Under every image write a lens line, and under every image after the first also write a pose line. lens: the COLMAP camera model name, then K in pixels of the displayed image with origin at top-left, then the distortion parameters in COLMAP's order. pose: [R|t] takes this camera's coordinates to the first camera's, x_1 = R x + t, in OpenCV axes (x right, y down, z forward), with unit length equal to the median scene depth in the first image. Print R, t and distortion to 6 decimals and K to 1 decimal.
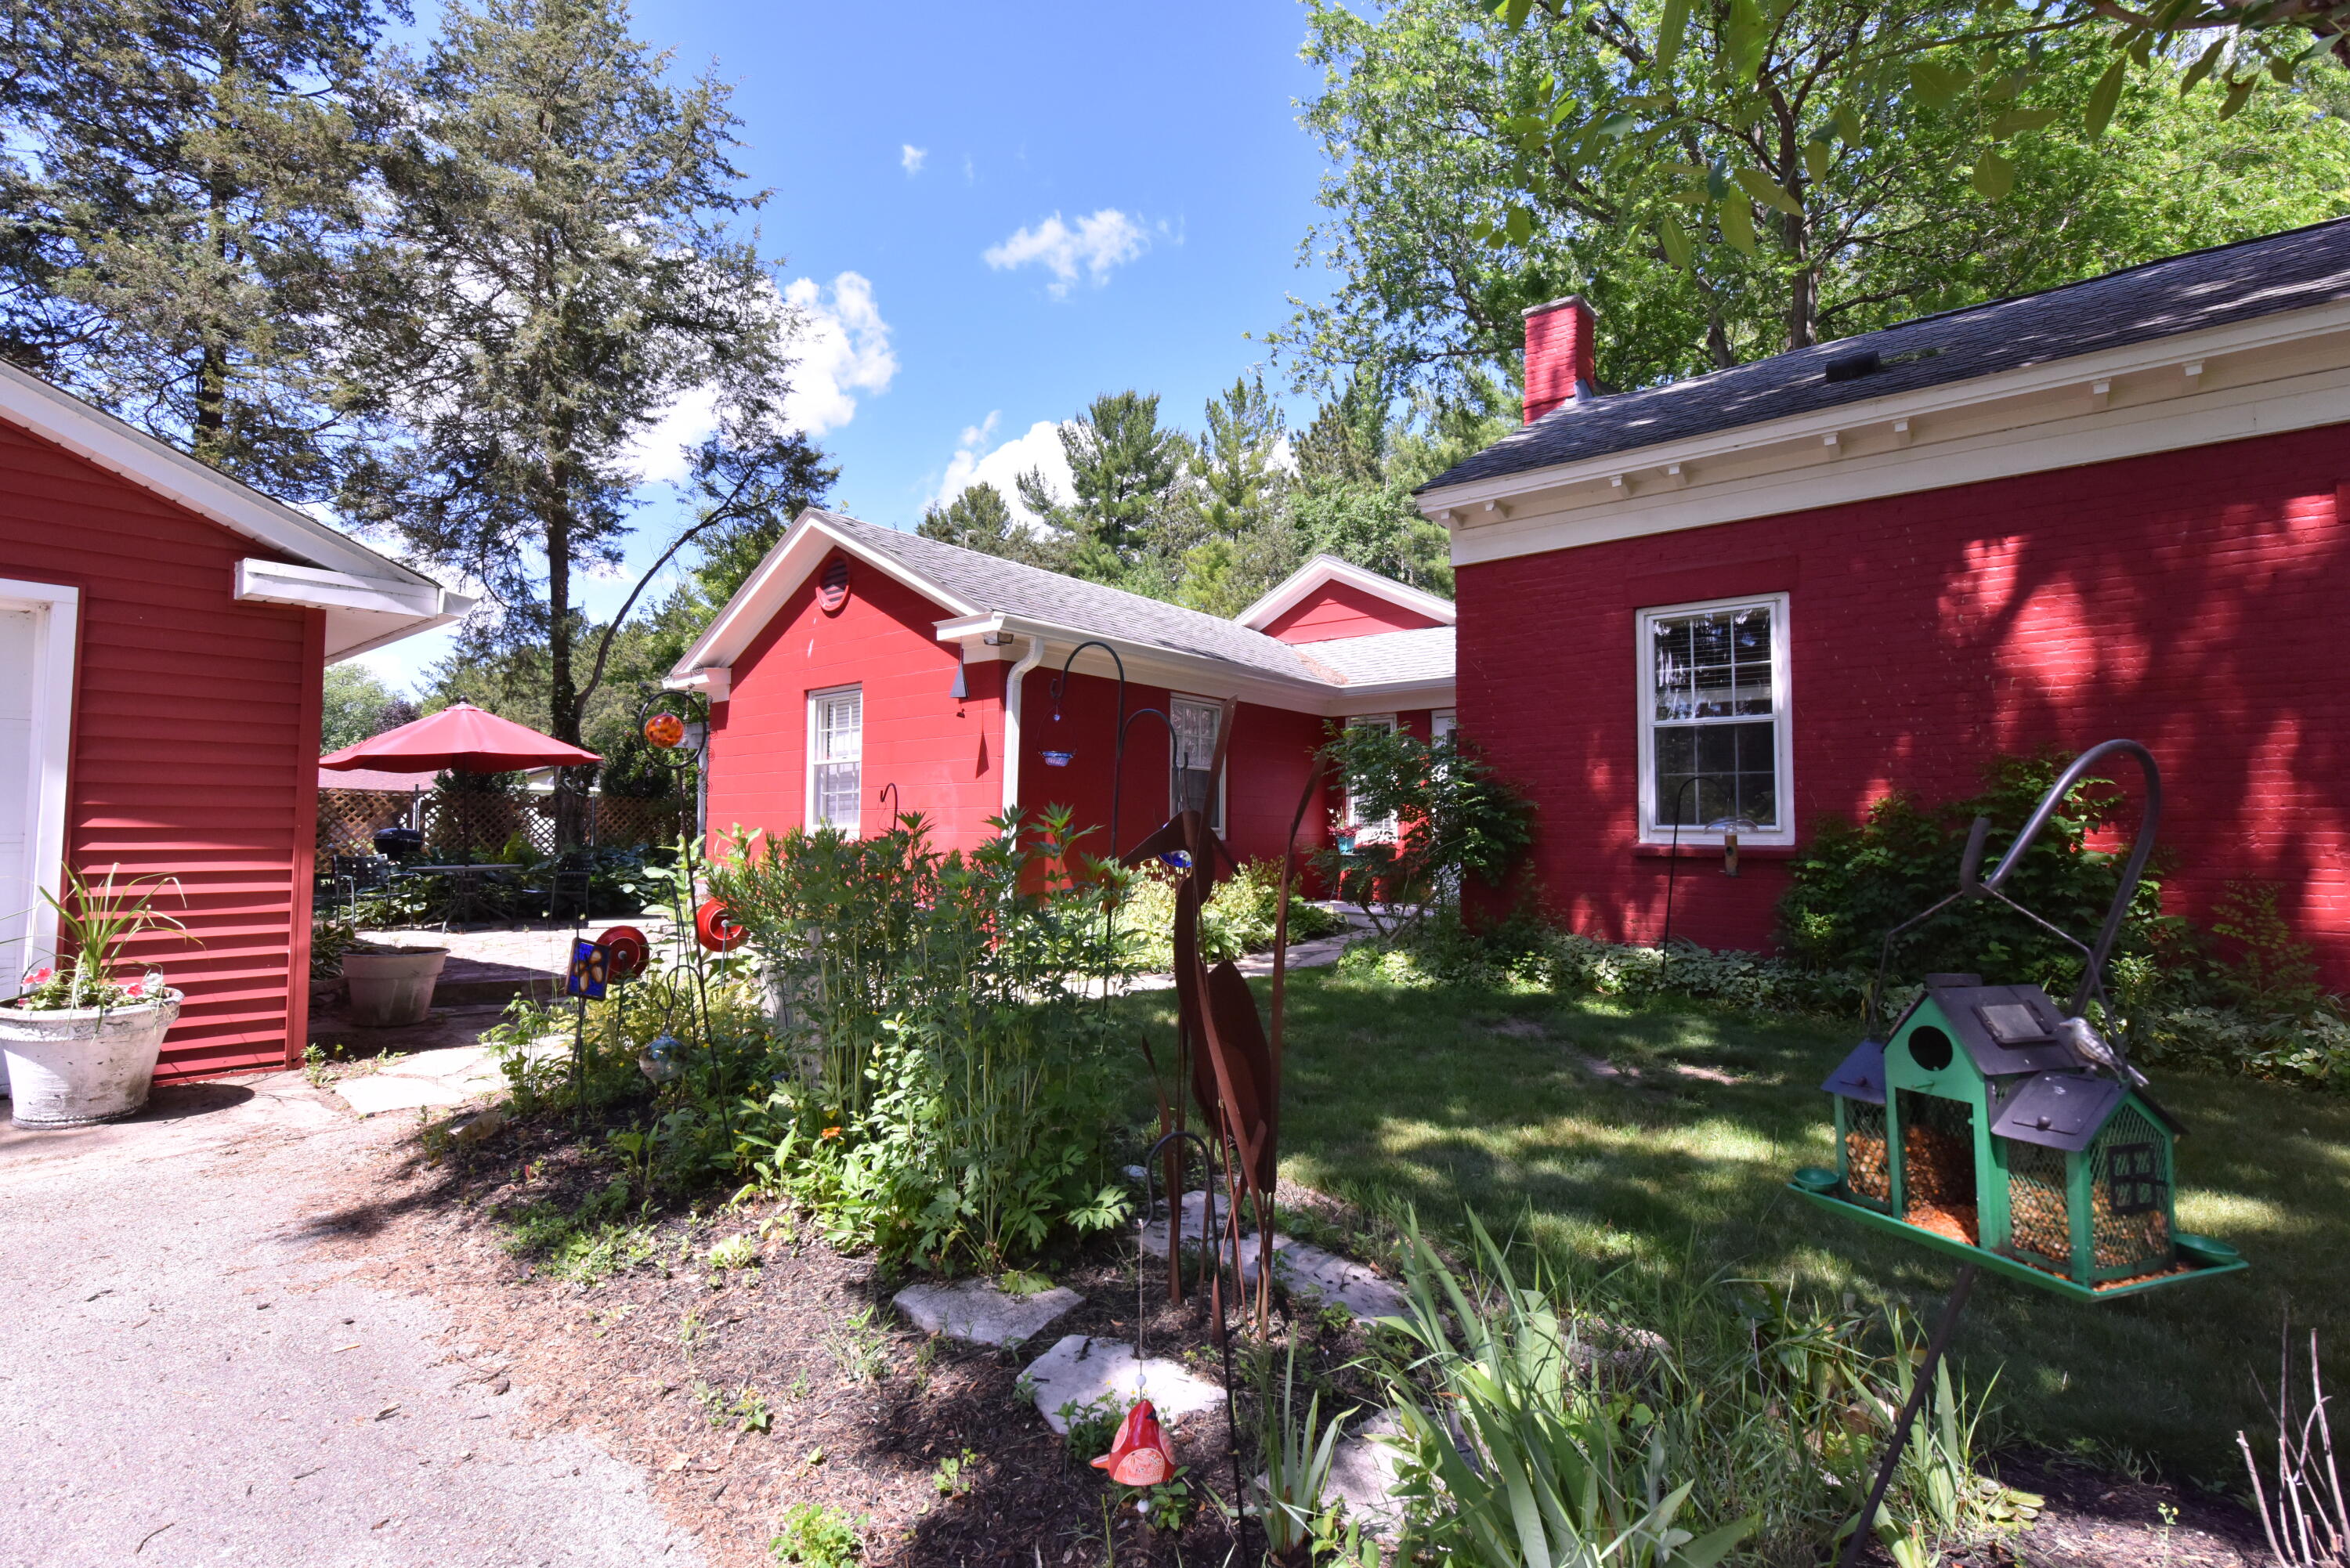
lens RADIAL K [[1070.0, 0, 1175.0], [0, 1070.0, 784.0], [0, 0, 1]] dist [-0.000090, 0.000123]
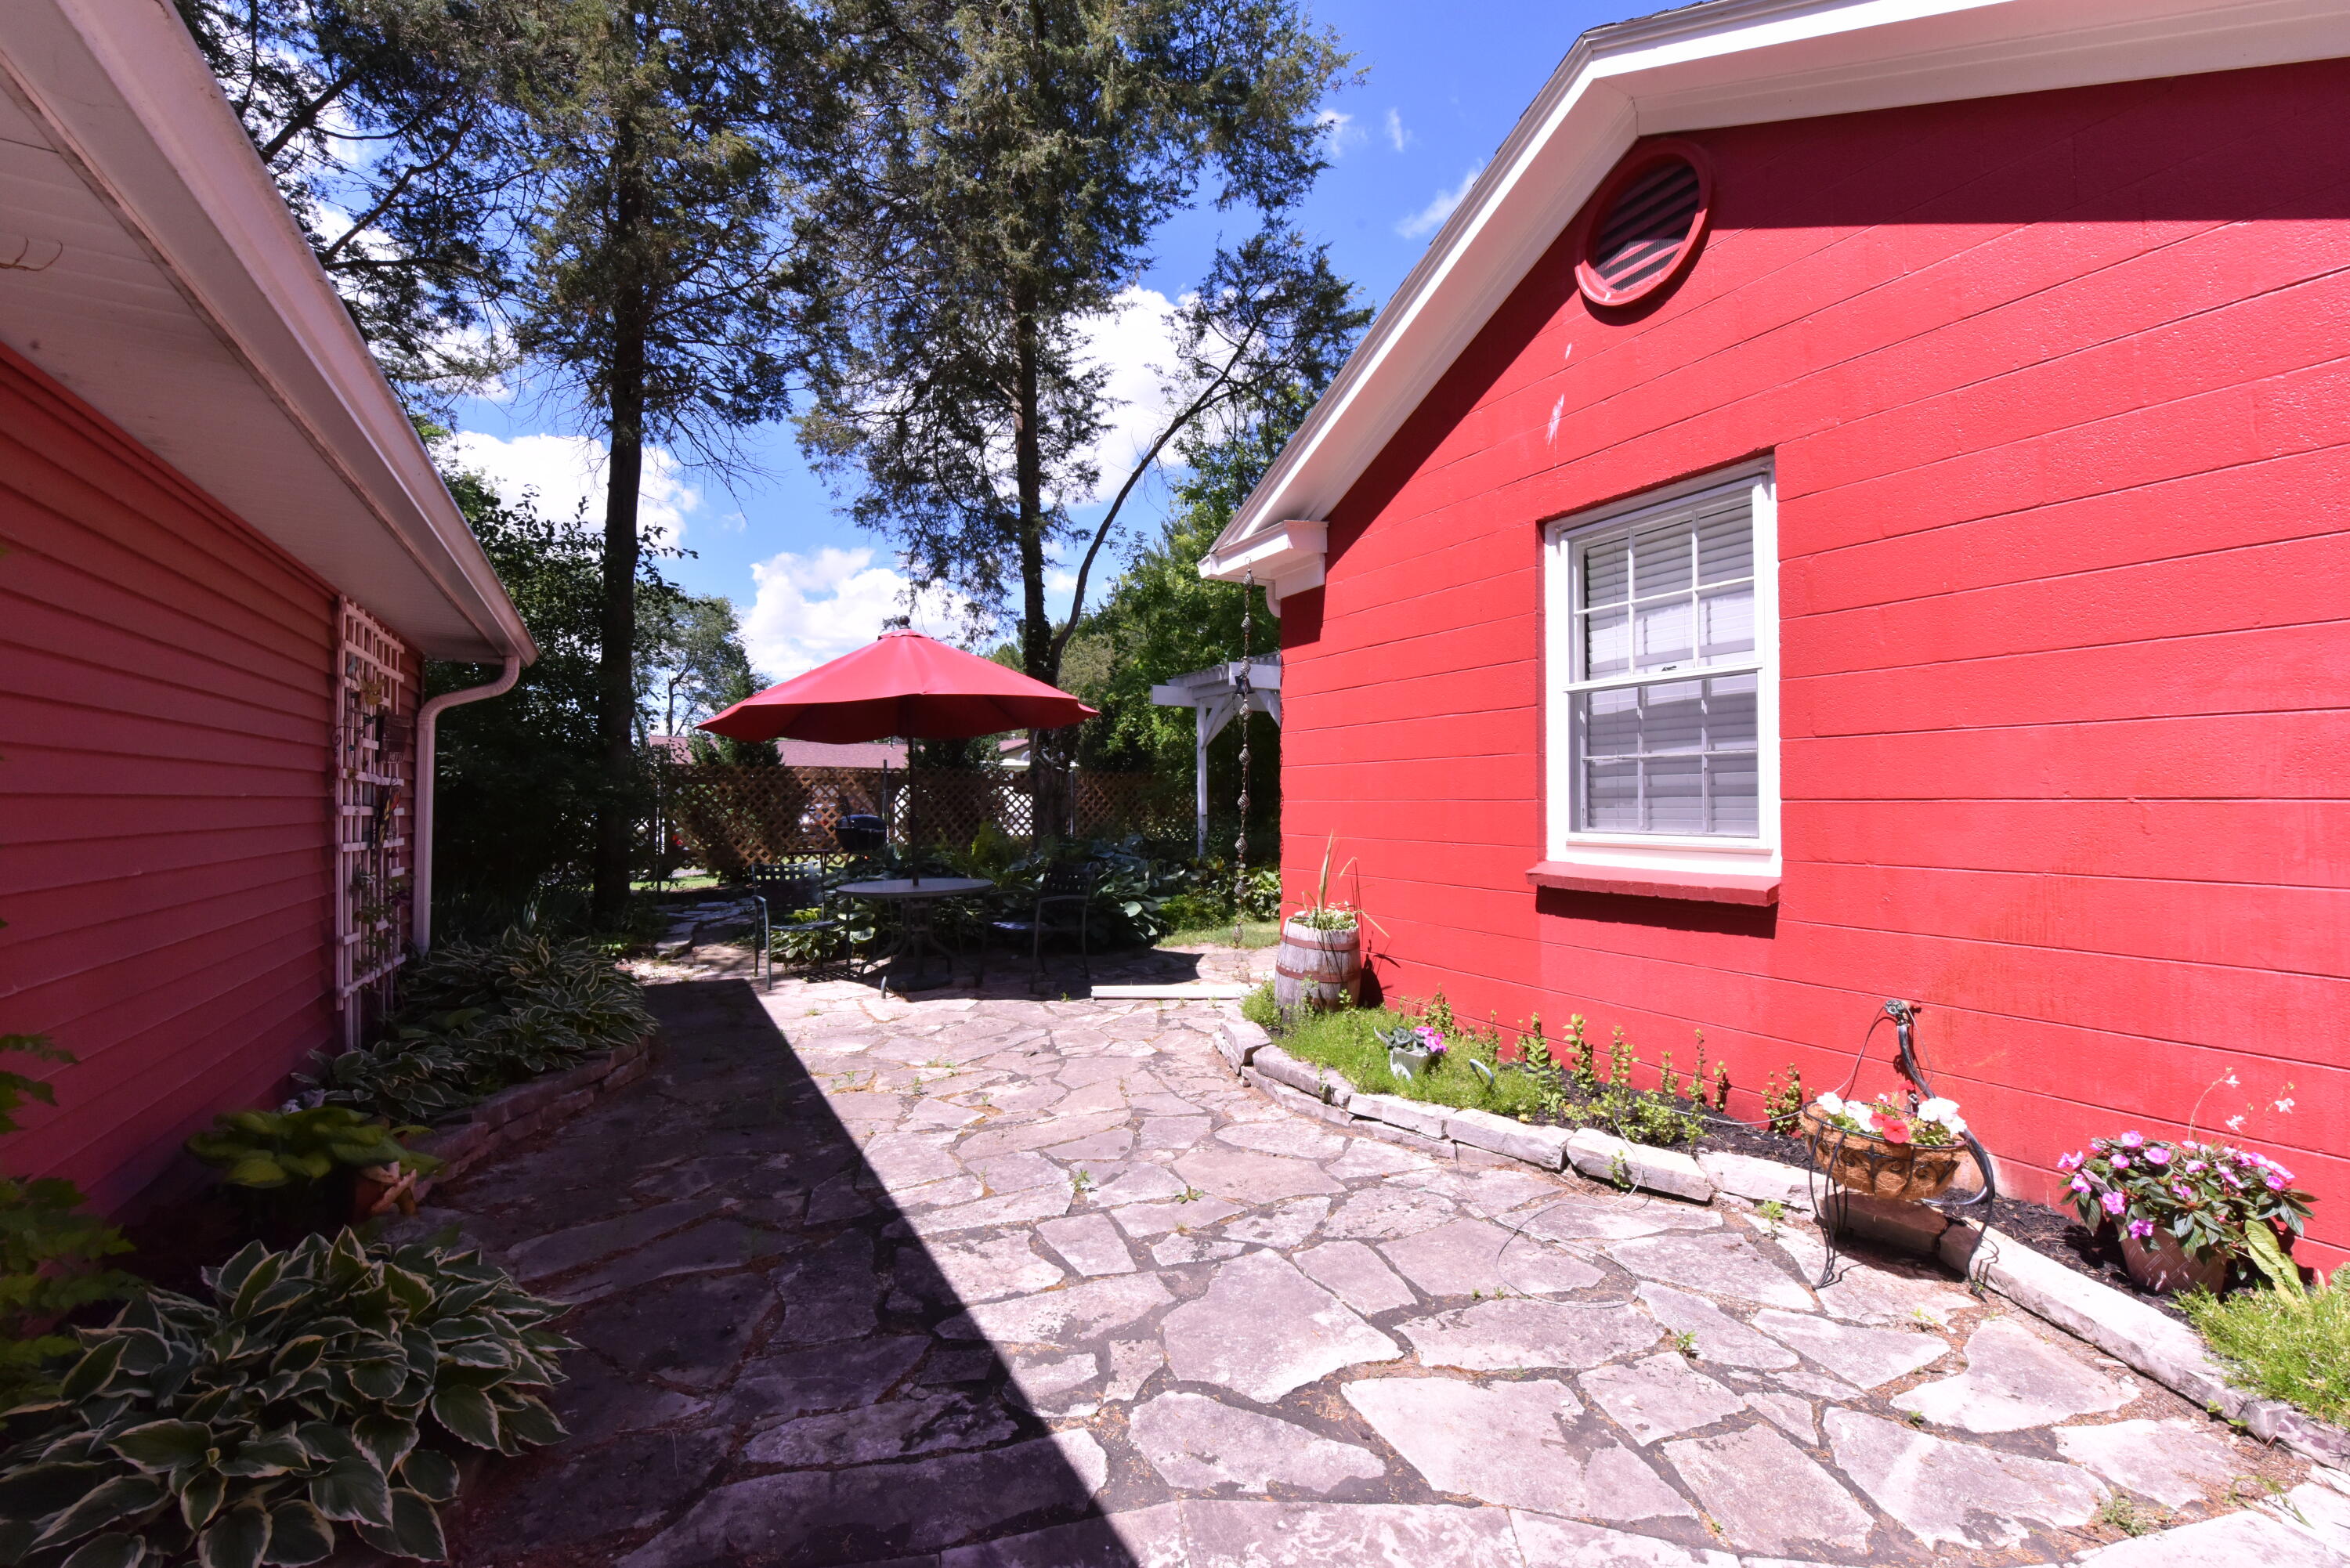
lens RADIAL K [[1006.3, 0, 1220.0], [0, 1006.3, 777.3], [0, 0, 1]] dist [-0.000489, -0.000015]
pose [[0.942104, -0.011755, -0.335114, -0.239547], [0.021769, 0.999421, 0.026142, 0.000053], [0.334613, -0.031923, 0.941815, 0.414963]]
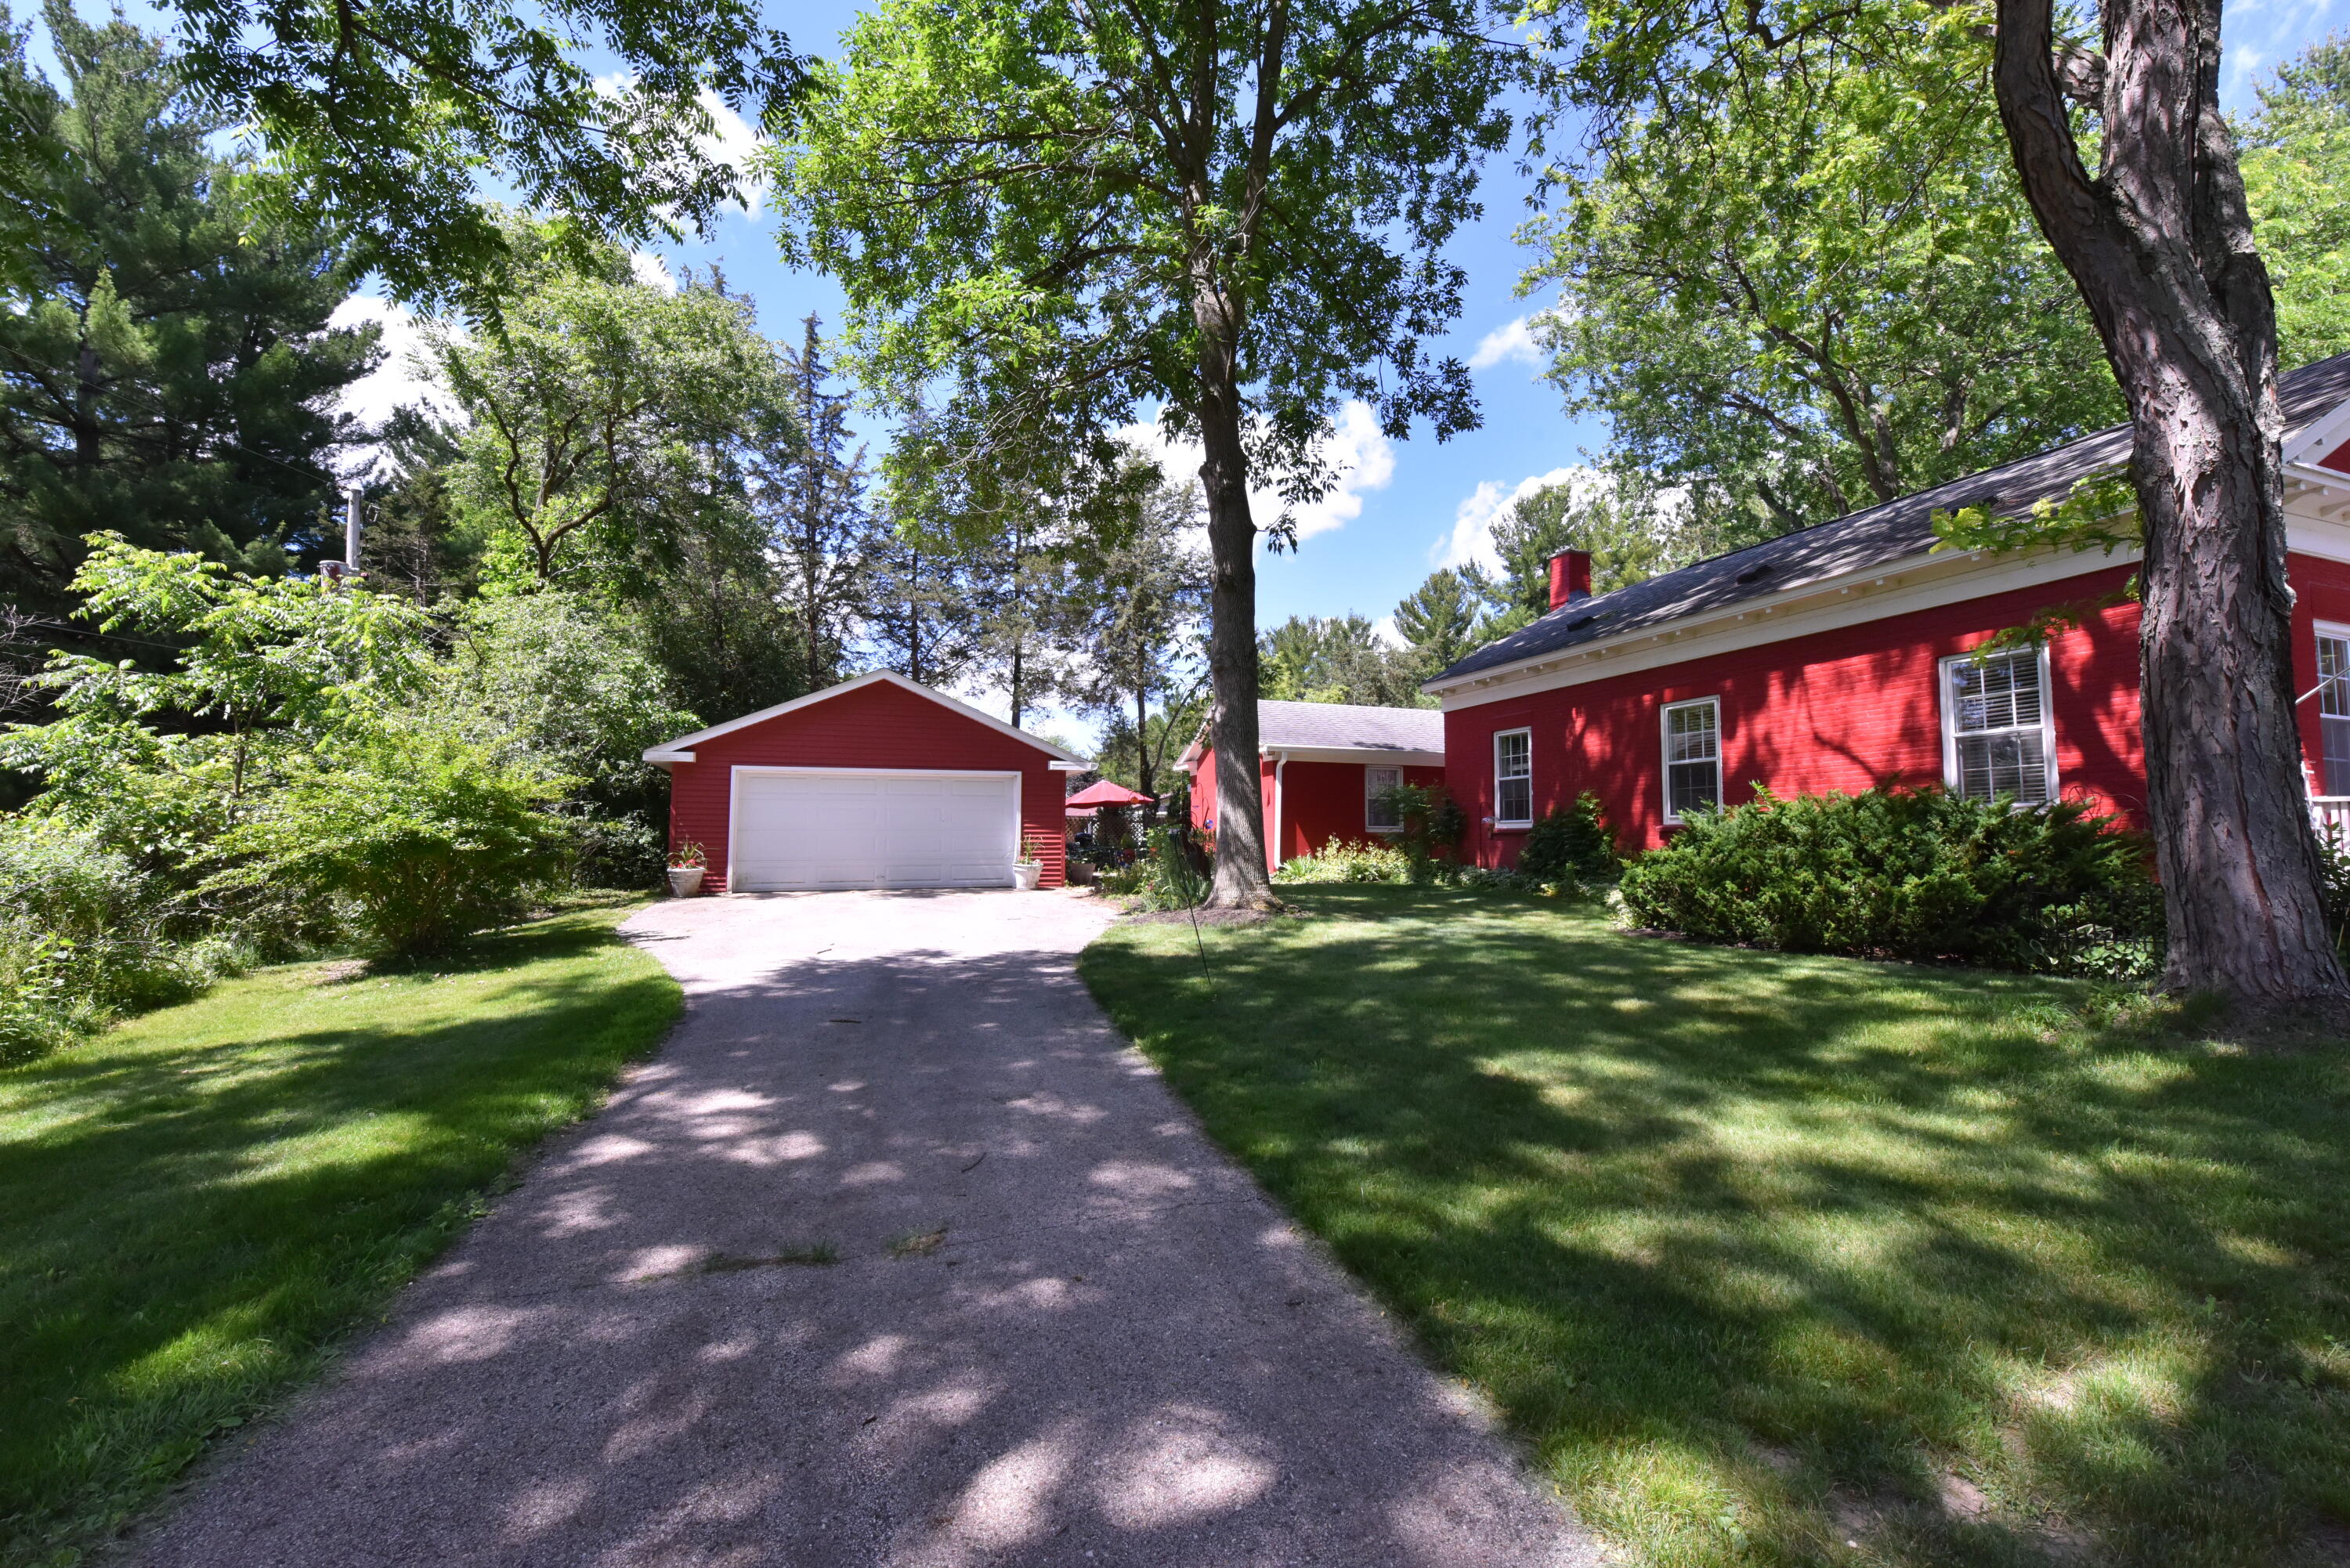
lens RADIAL K [[955.8, 0, 1175.0], [0, 955.8, 784.0], [0, 0, 1]] dist [0.000038, -0.000001]
pose [[0.860922, -0.037431, -0.507358, 0.468142], [0.028520, 0.999272, -0.025328, -0.005281], [0.507937, 0.007336, 0.861363, -0.638900]]
